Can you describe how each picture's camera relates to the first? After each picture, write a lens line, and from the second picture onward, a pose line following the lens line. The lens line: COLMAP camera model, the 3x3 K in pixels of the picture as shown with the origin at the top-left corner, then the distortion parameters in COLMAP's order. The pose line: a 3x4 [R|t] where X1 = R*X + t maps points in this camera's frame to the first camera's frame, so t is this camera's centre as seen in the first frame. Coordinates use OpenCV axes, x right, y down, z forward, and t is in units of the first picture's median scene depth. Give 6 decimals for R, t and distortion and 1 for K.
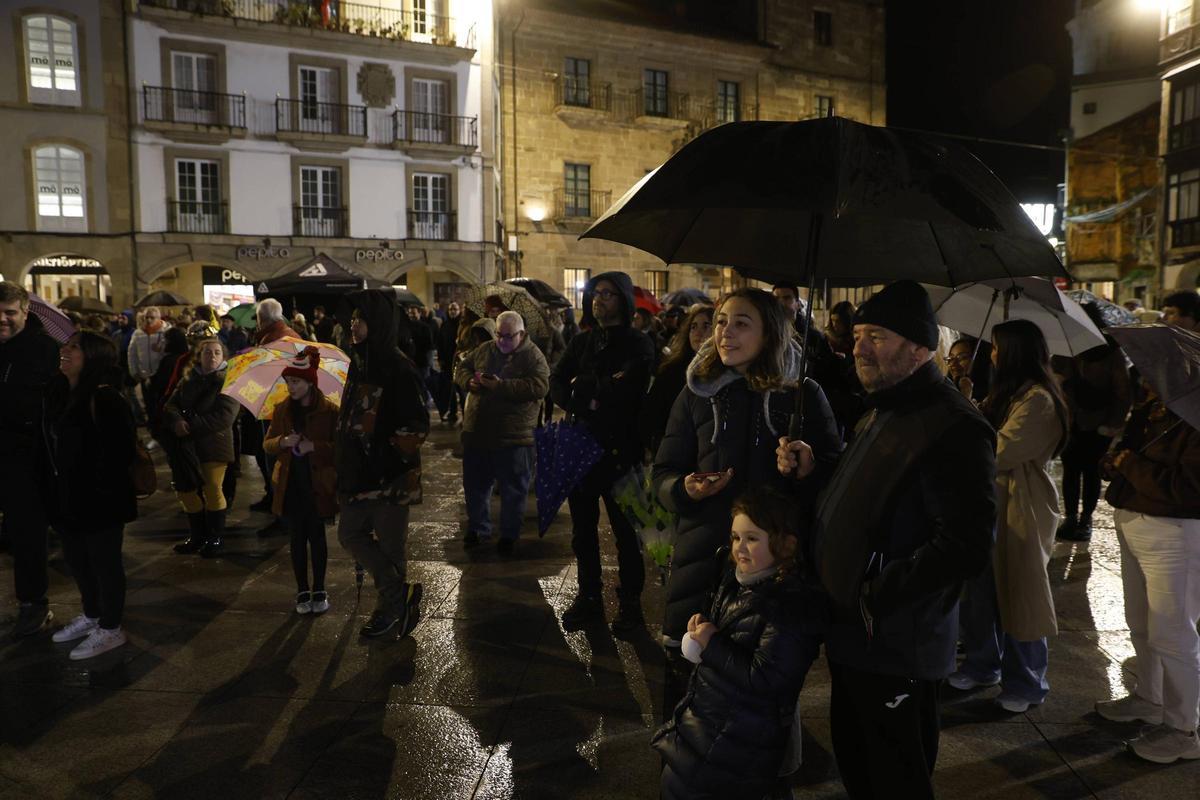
lens RADIAL K [[818.5, 0, 609.9], [0, 818.5, 400.1], [0, 0, 1]] dist [-0.106332, 0.079531]
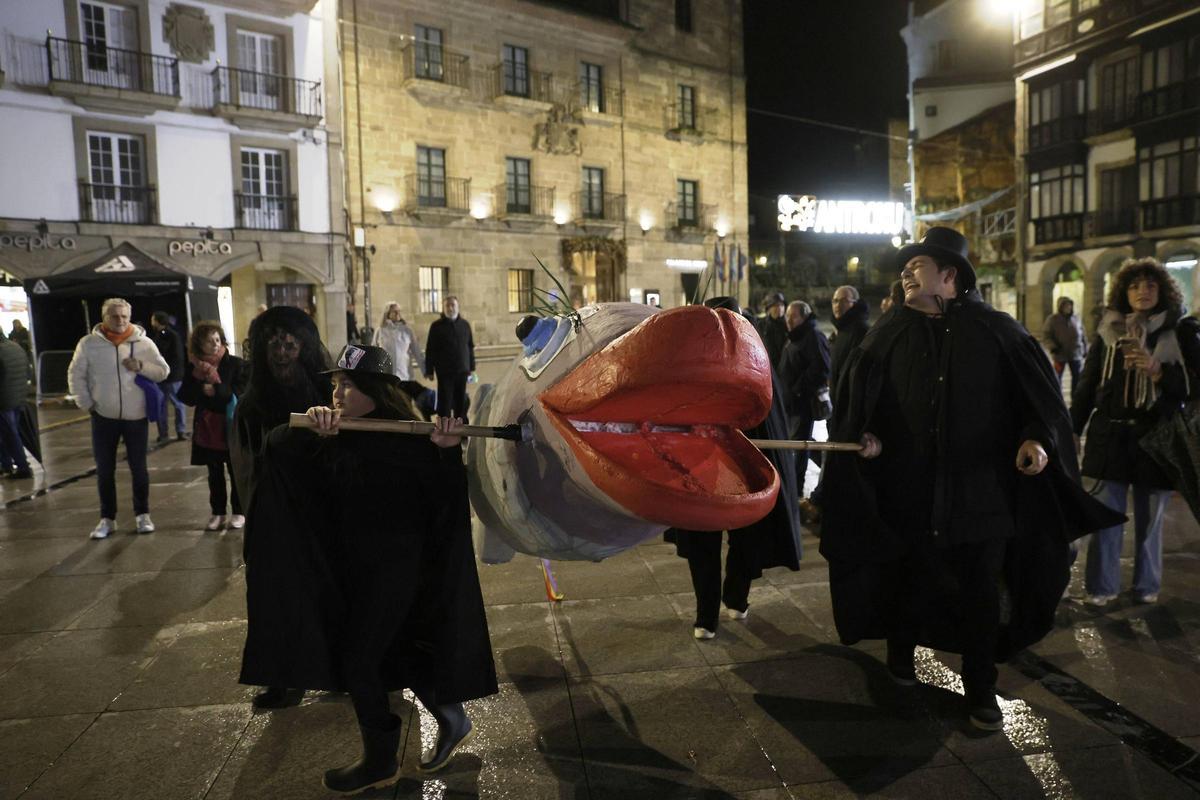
lens RADIAL K [[818.5, 0, 609.9], [0, 818.5, 400.1], [0, 0, 1]] dist [-0.106332, 0.079531]
pose [[0.974734, -0.035216, 0.220576, -0.057901], [0.036359, 0.999338, -0.001123, -0.011260], [-0.220390, 0.009115, 0.975369, 0.120075]]
